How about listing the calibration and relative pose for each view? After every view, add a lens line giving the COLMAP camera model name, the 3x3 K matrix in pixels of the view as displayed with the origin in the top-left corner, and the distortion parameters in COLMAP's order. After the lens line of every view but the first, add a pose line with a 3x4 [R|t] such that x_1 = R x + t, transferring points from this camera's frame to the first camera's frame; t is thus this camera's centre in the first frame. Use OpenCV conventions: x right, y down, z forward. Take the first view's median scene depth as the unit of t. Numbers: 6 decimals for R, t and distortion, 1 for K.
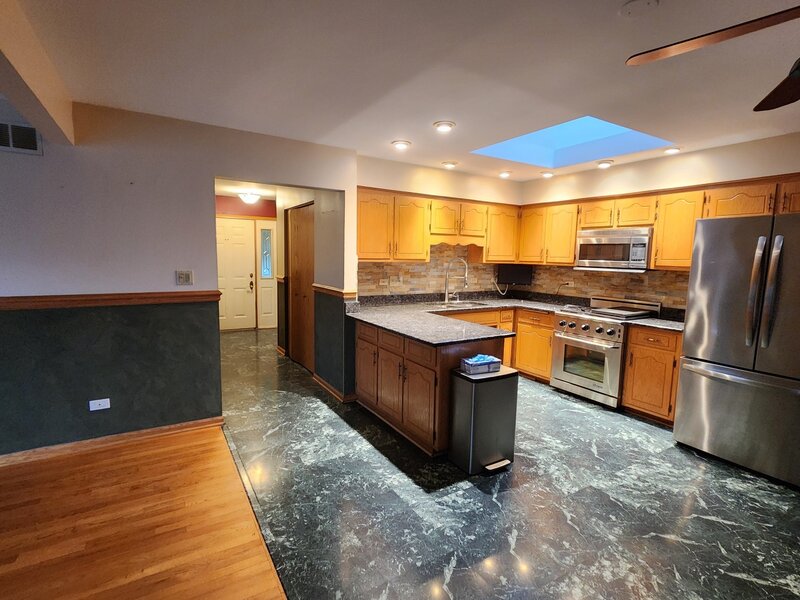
lens RADIAL K [[401.8, 0, 401.7], [0, 401.8, 300.5], [0, 0, 1]] dist [0.003720, 0.001117]
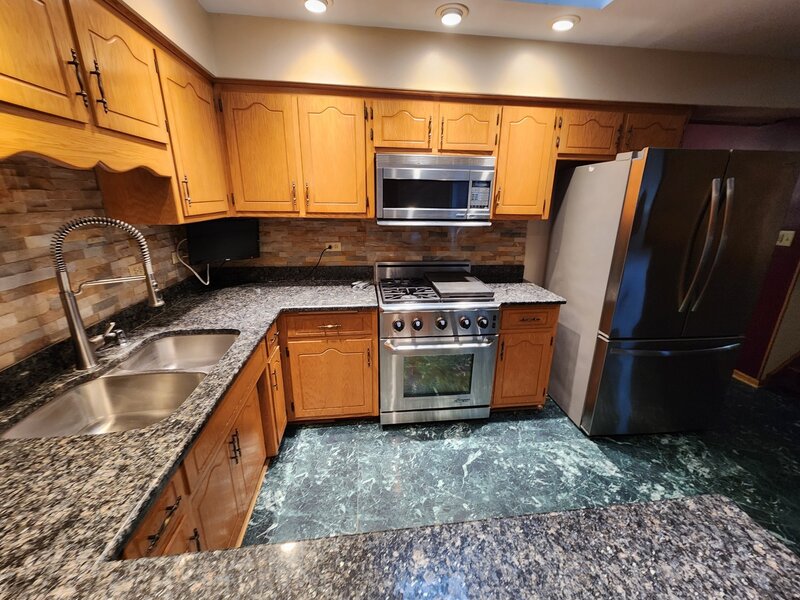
lens RADIAL K [[328.0, 0, 399.6], [0, 328.0, 296.0], [0, 0, 1]] dist [0.002580, -0.000764]
pose [[0.419644, -0.277839, 0.864121, 0.010339], [0.097316, 0.960285, 0.261499, -0.095329], [-0.902457, -0.025643, 0.430016, 0.737440]]
